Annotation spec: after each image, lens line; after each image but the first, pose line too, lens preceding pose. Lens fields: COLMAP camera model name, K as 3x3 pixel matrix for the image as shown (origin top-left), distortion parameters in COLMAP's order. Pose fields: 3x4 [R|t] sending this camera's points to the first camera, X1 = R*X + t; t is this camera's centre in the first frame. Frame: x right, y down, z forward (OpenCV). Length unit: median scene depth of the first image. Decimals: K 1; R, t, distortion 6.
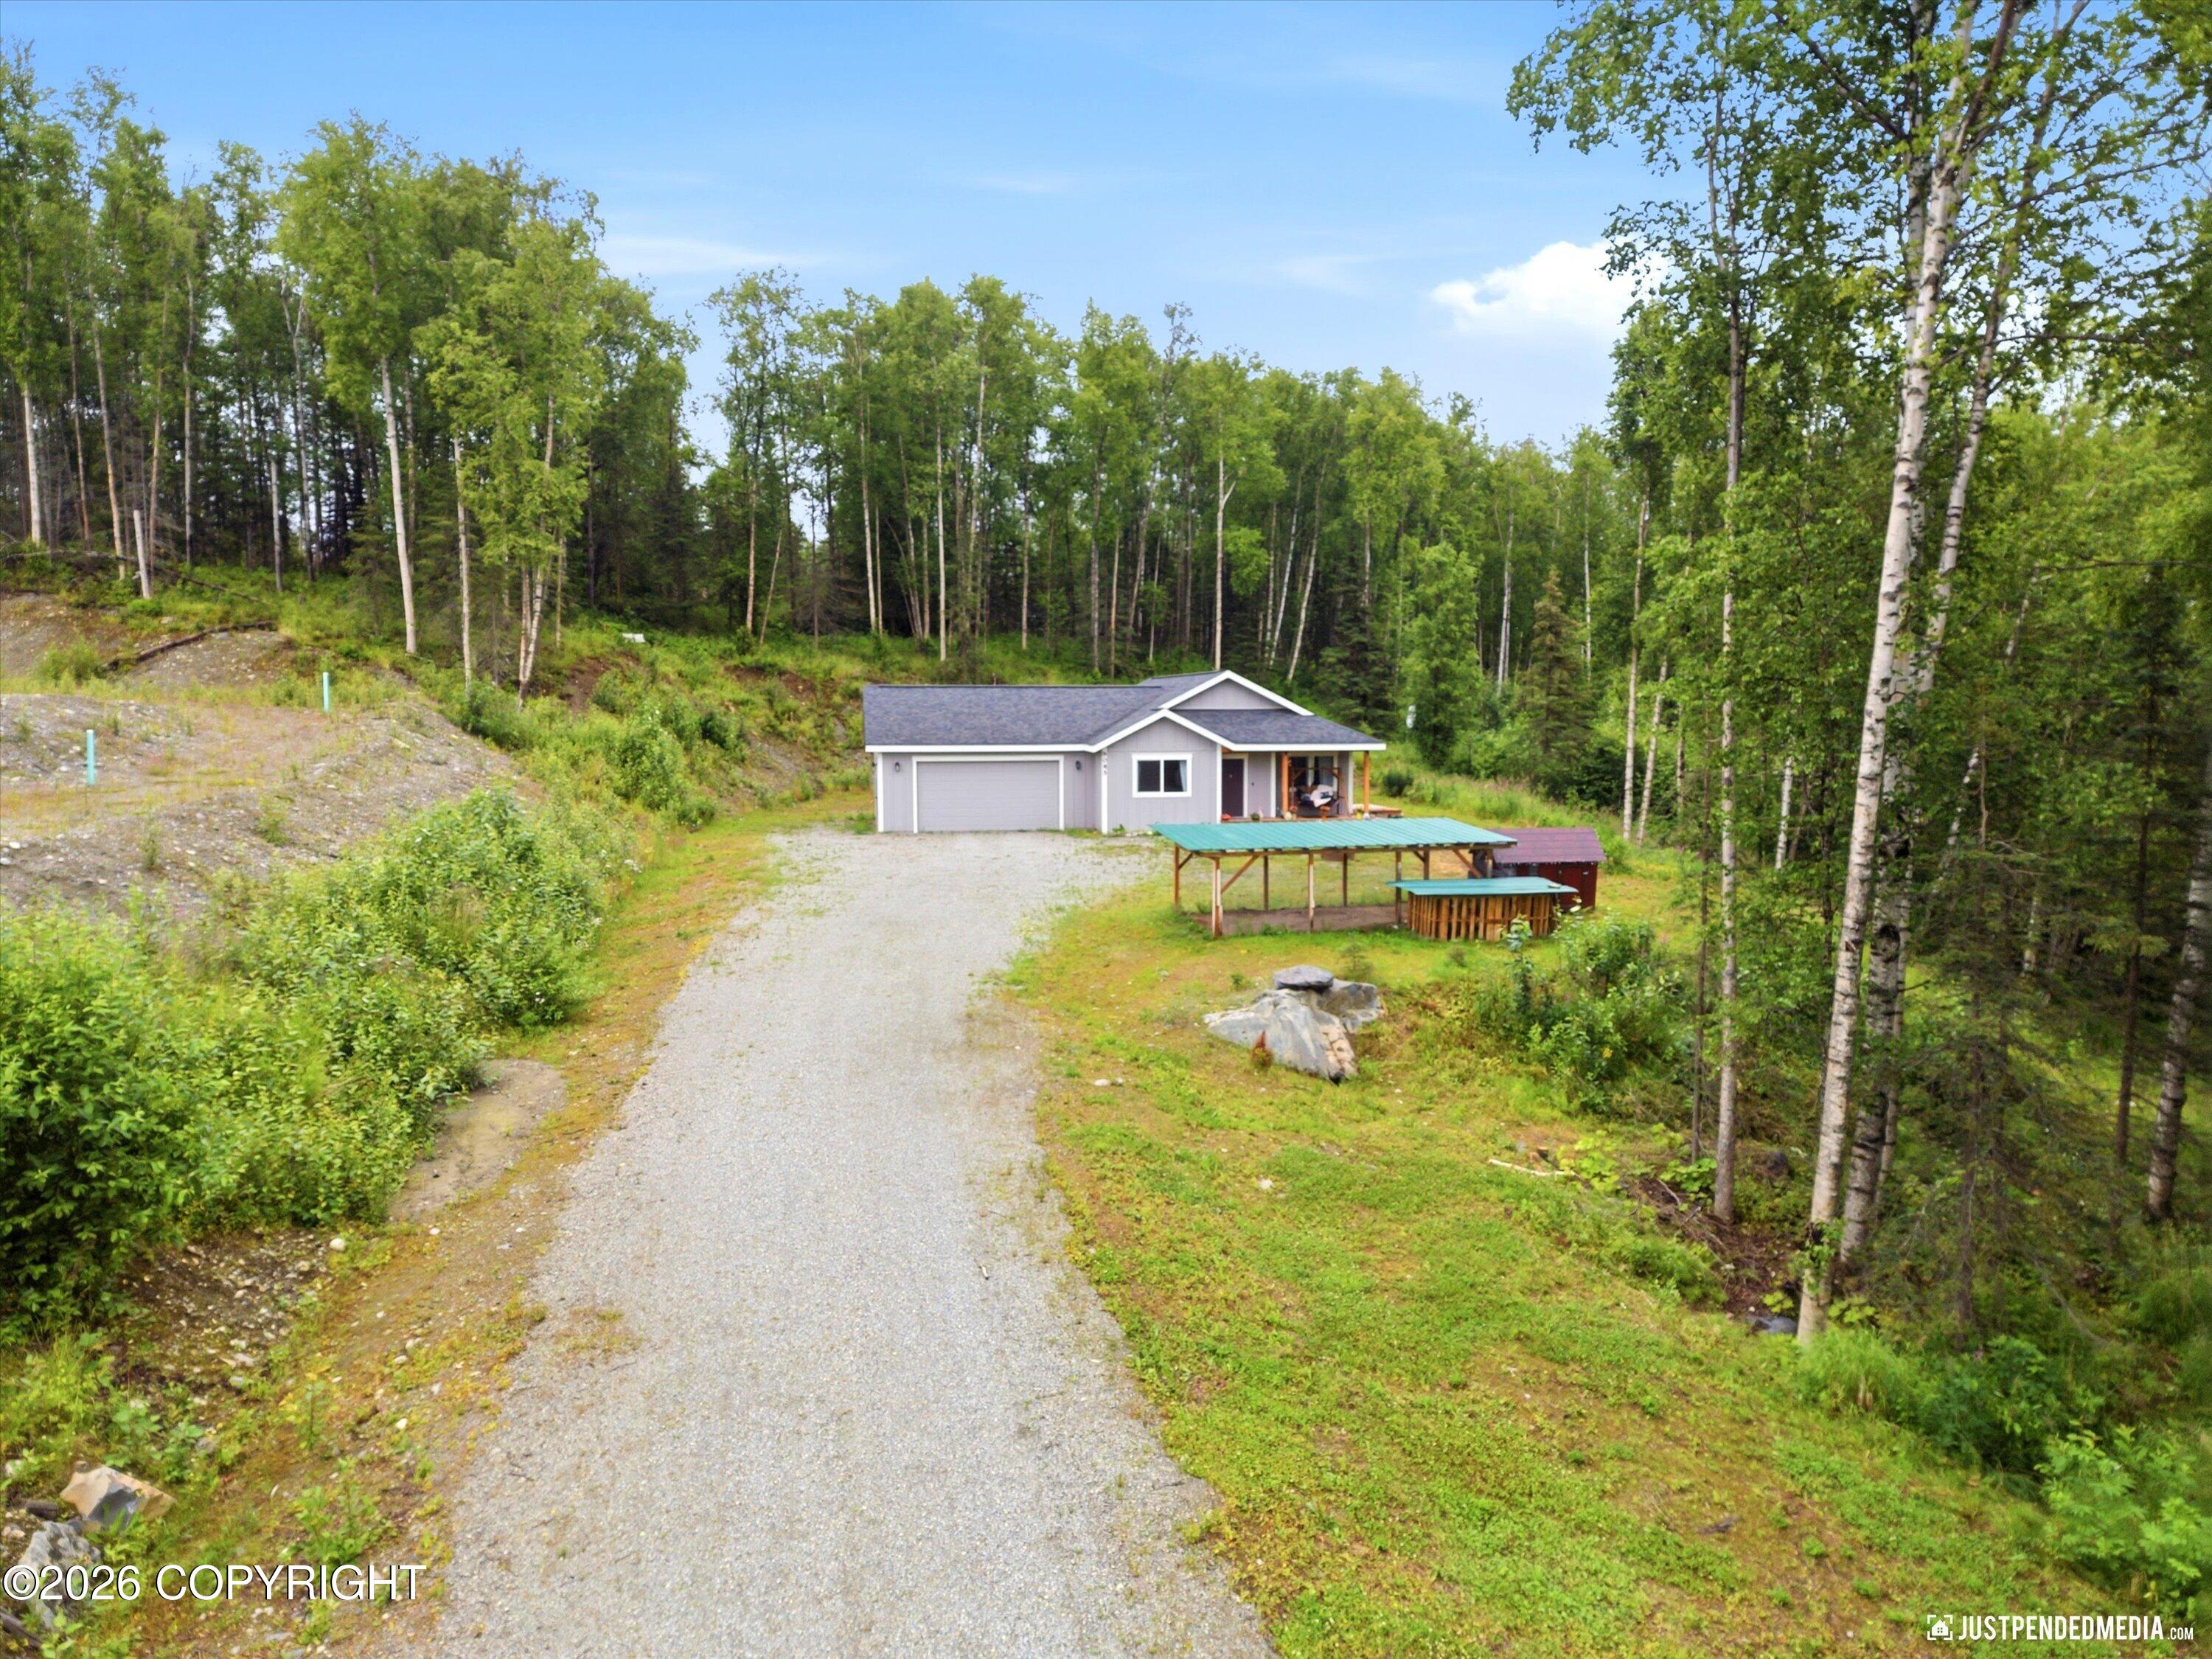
lens RADIAL K [[1523.0, 0, 1106.0], [0, 1523.0, 829.5], [0, 0, 1]] dist [0.034187, -0.028039]
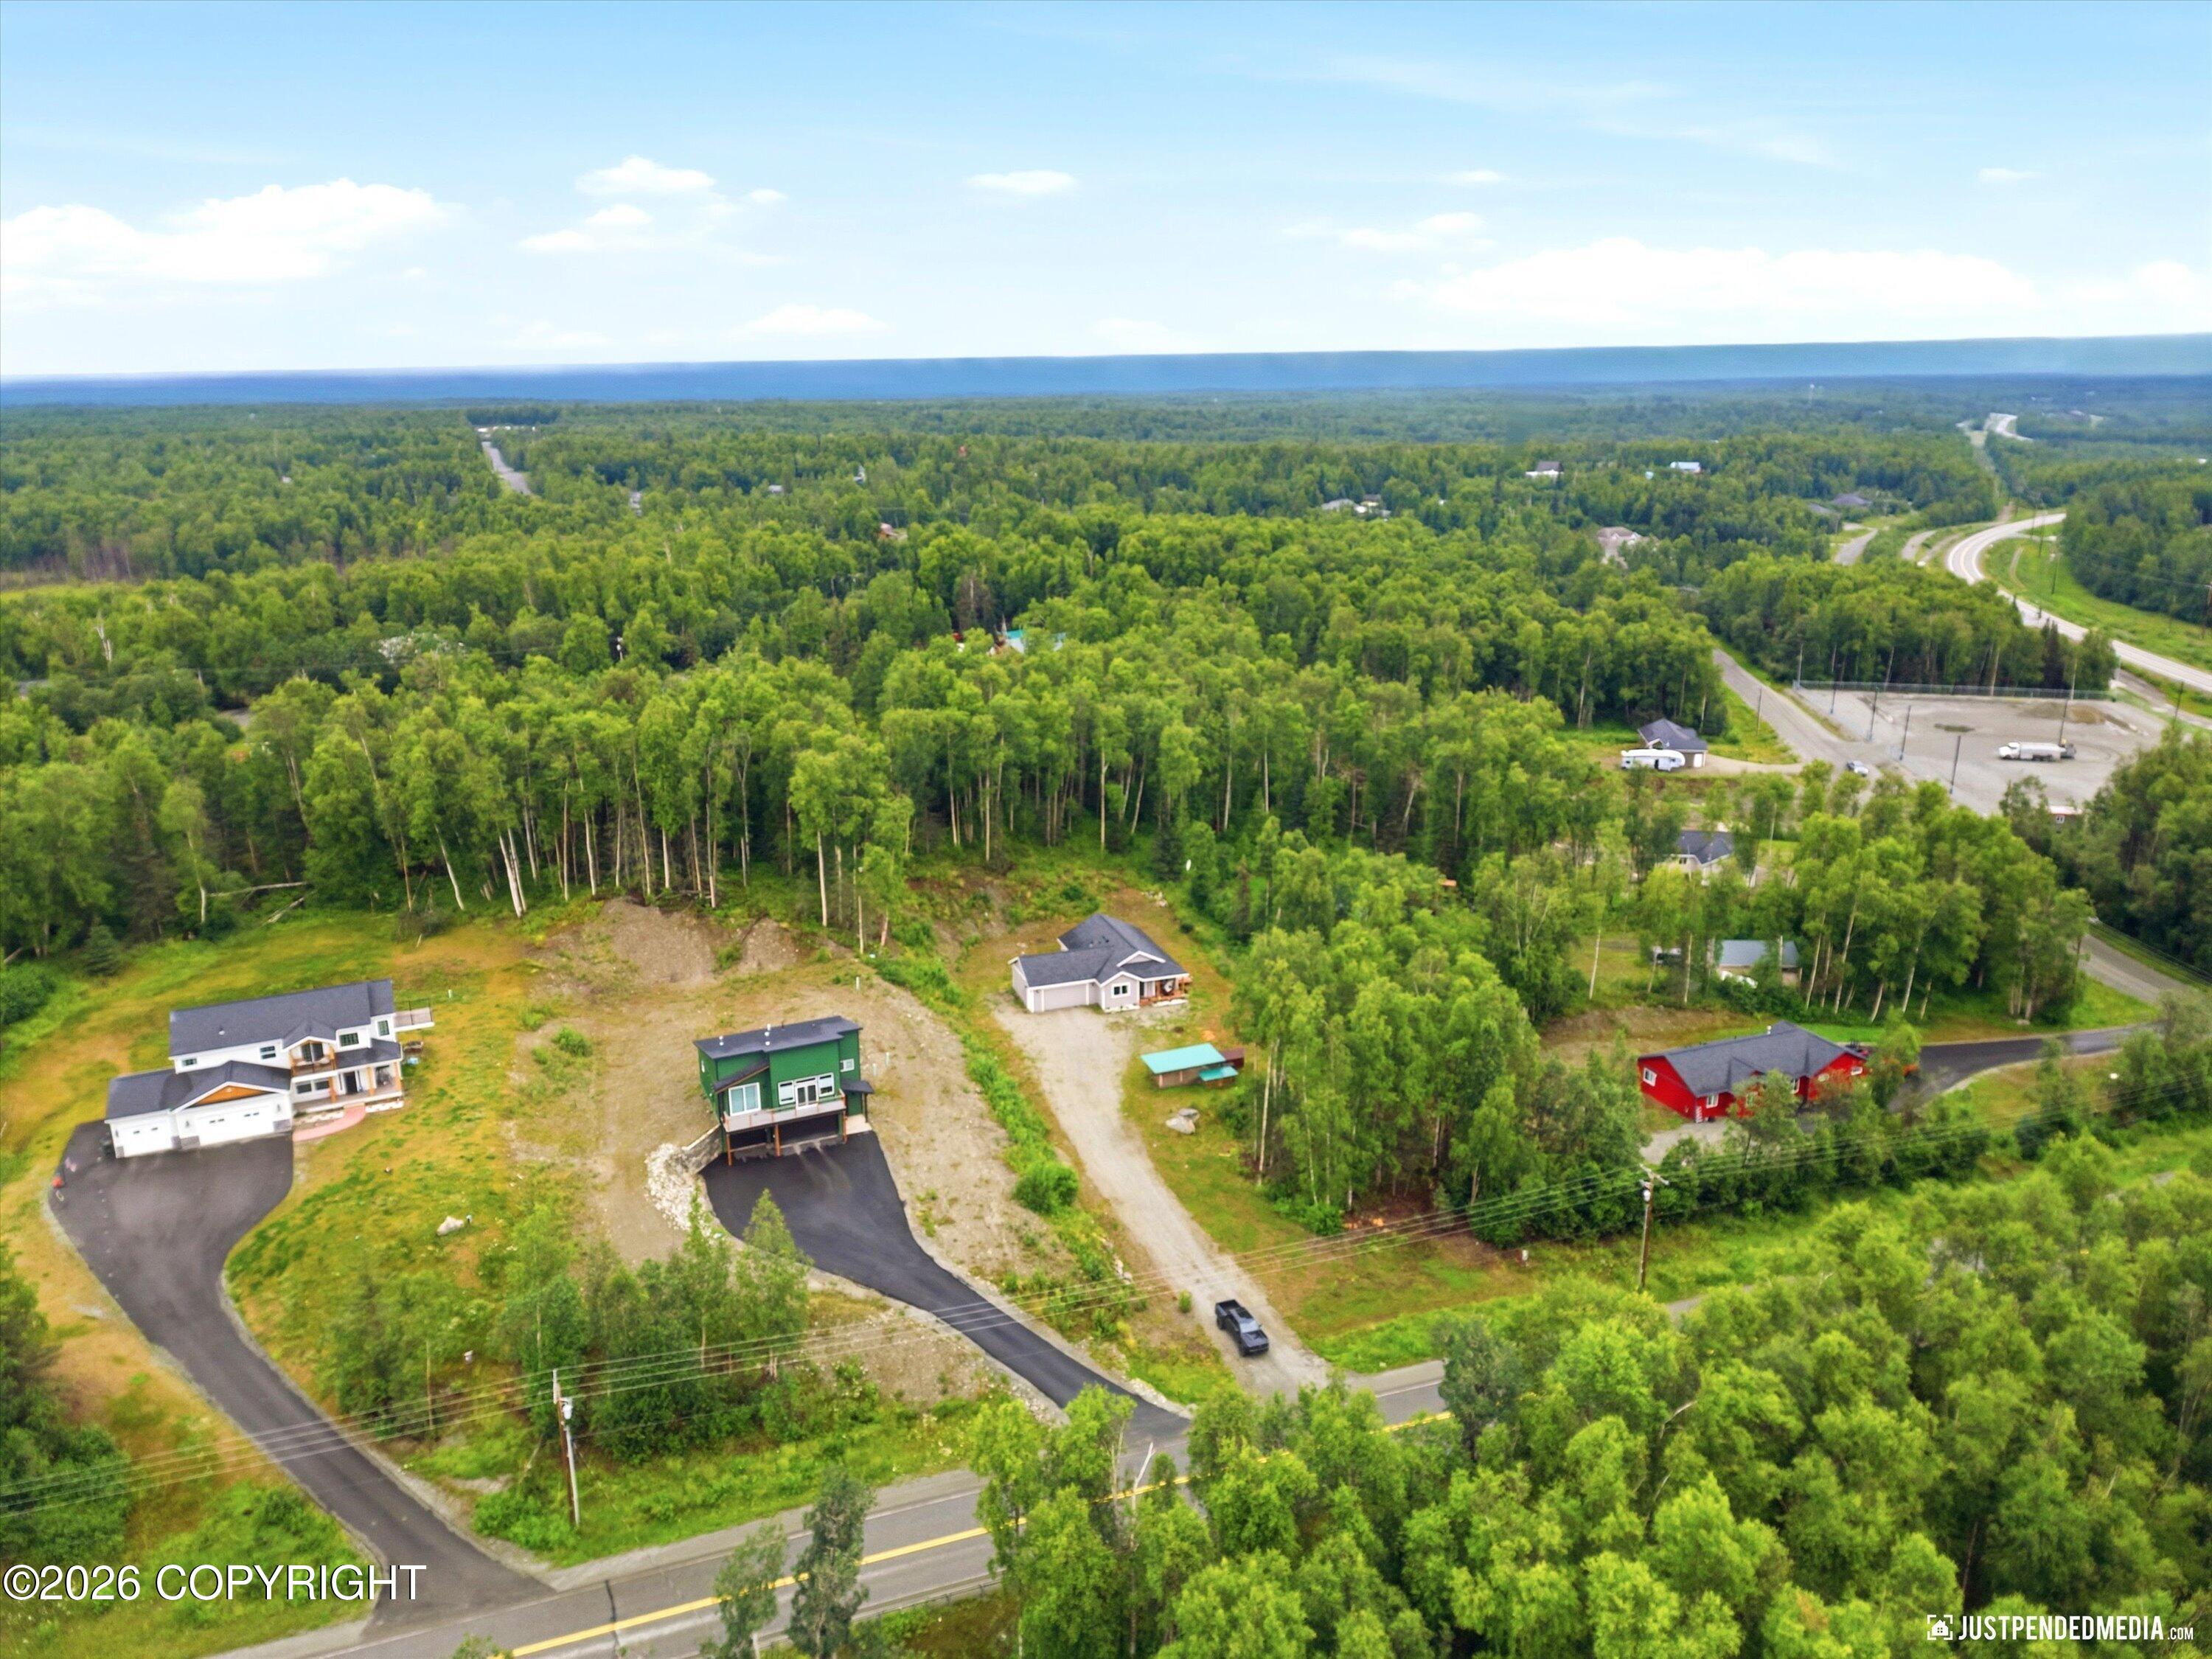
lens RADIAL K [[1523.0, 0, 1106.0], [0, 1523.0, 829.5], [0, 0, 1]] dist [0.034187, -0.028039]
pose [[0.986427, -0.047950, 0.157046, -0.313780], [0.015421, 0.979238, 0.202126, -0.662097], [-0.163477, -0.196961, 0.966686, -1.316261]]
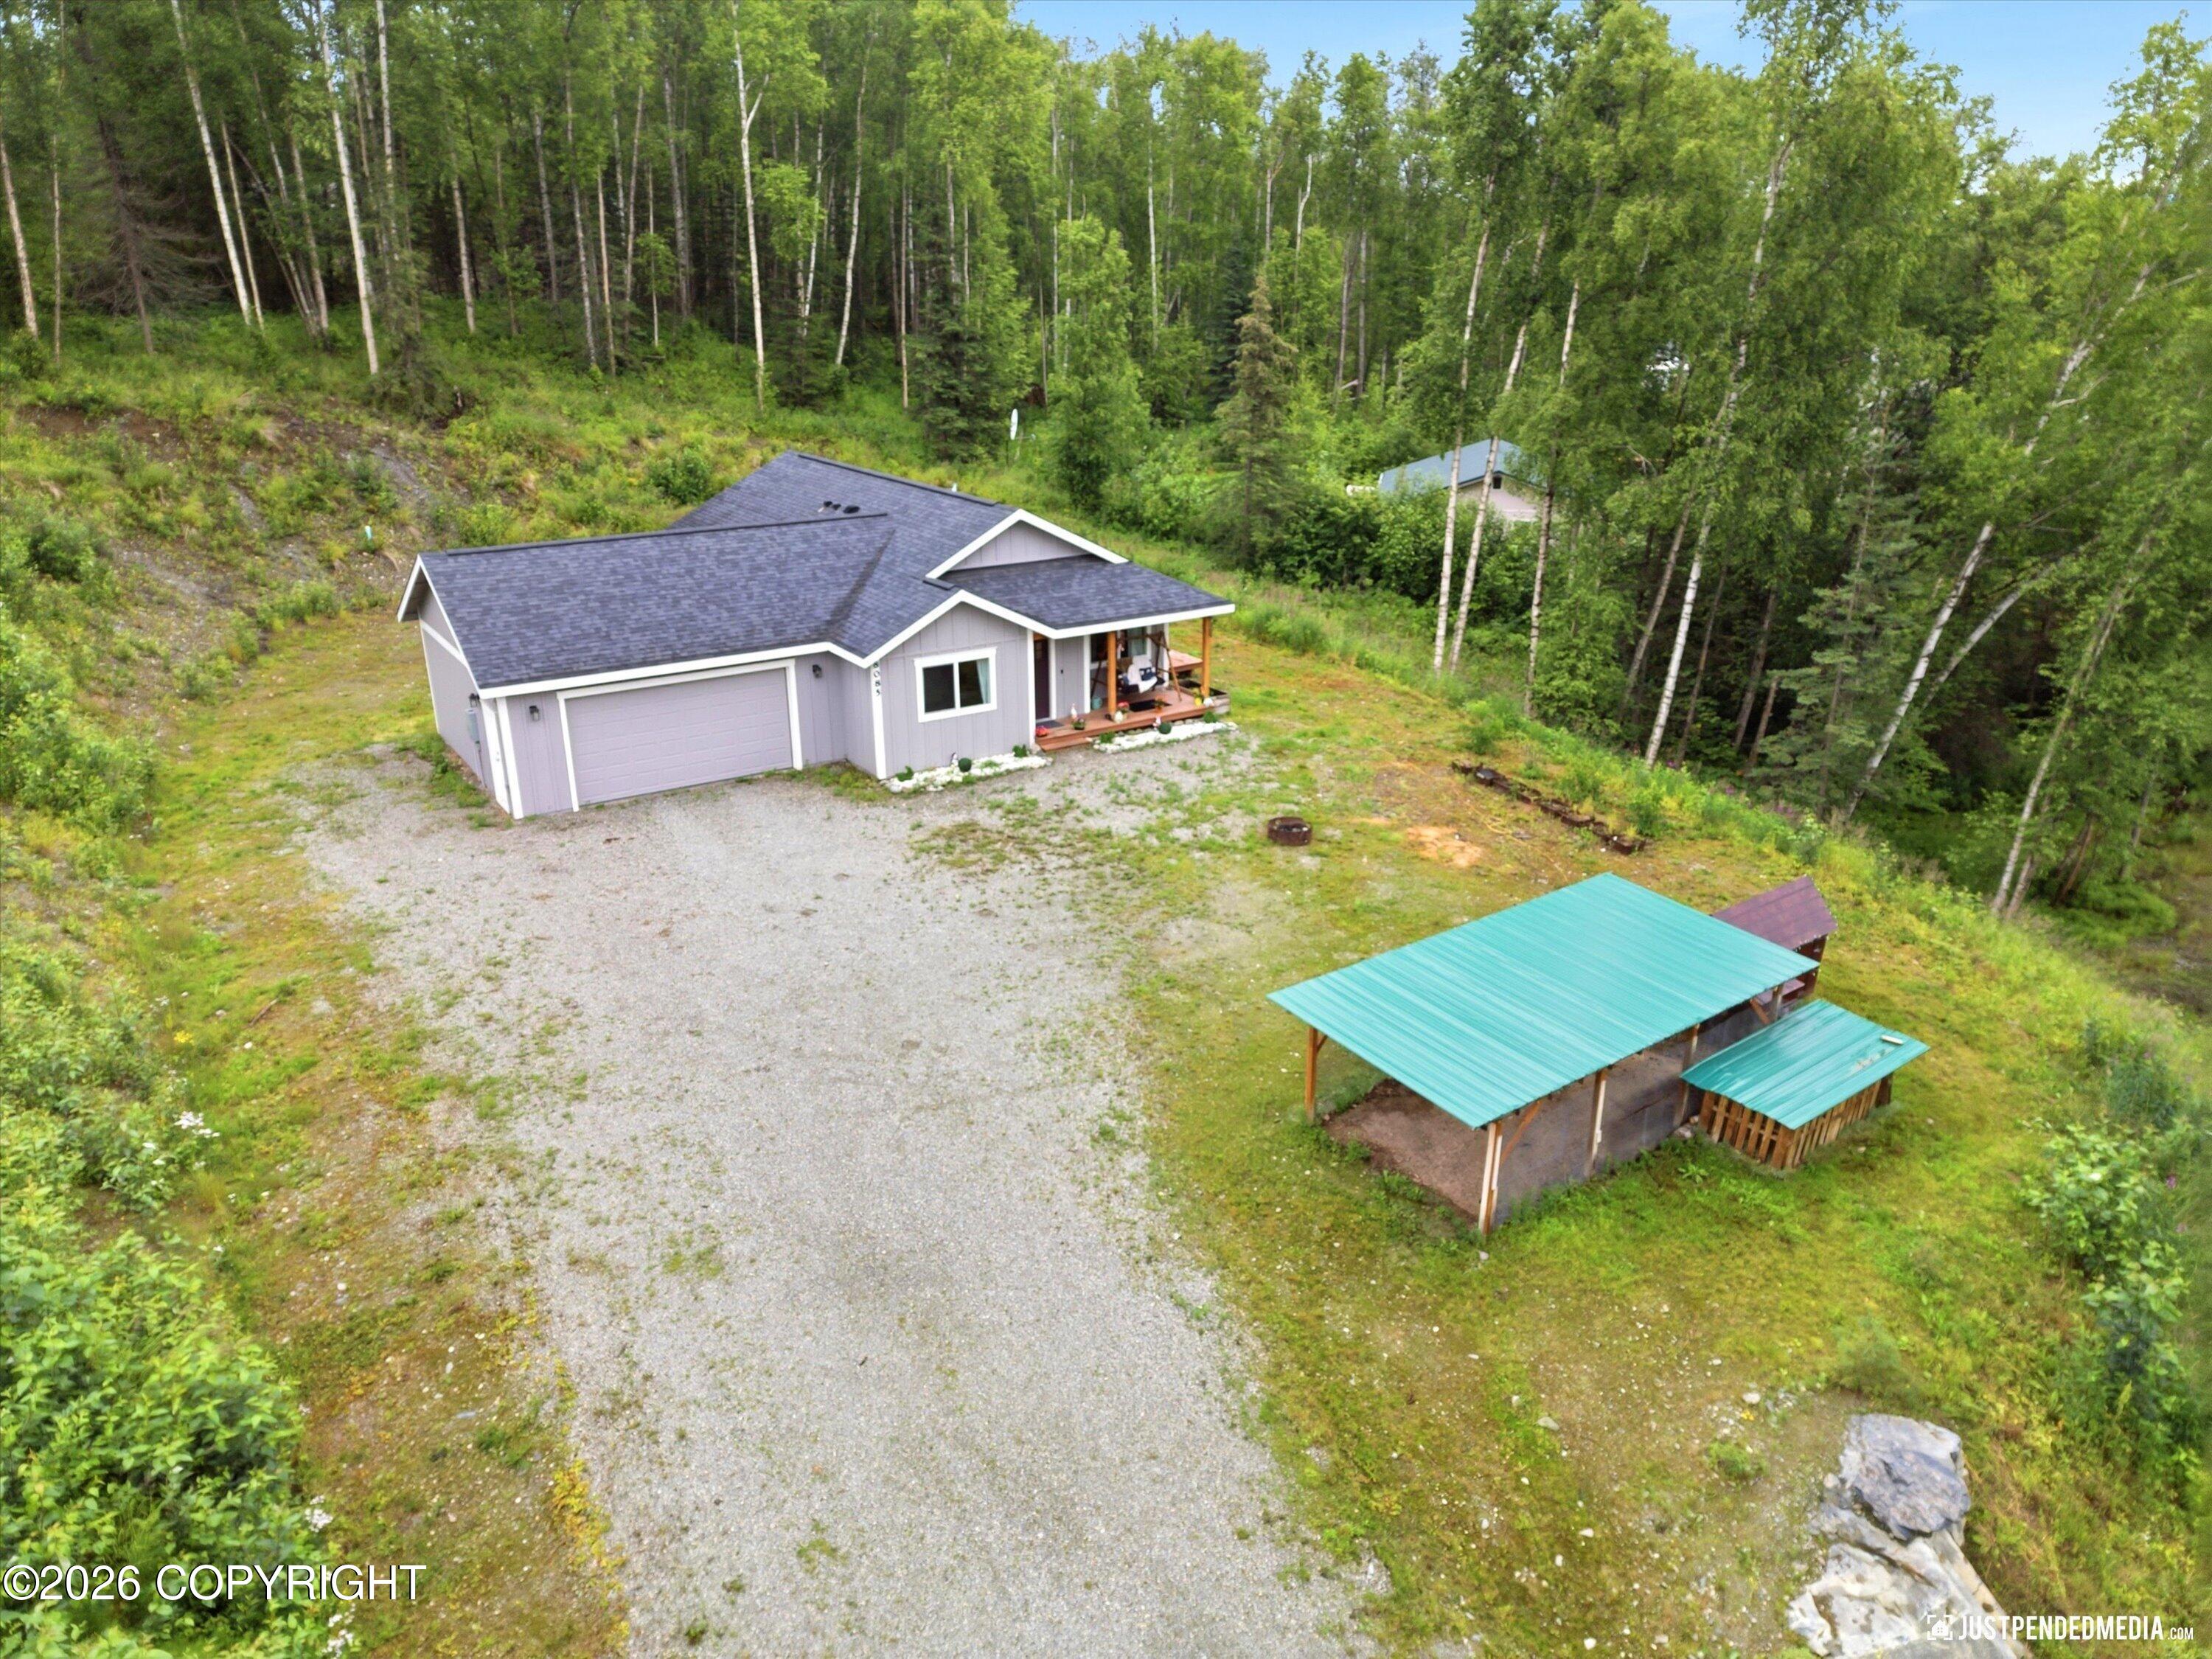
lens RADIAL K [[1523.0, 0, 1106.0], [0, 1523.0, 829.5], [0, 0, 1]] dist [0.034187, -0.028039]
pose [[0.911835, -0.144573, 0.384261, -0.113376], [0.033531, 0.959046, 0.281259, -0.106824], [-0.409186, -0.243577, 0.879339, 0.237578]]
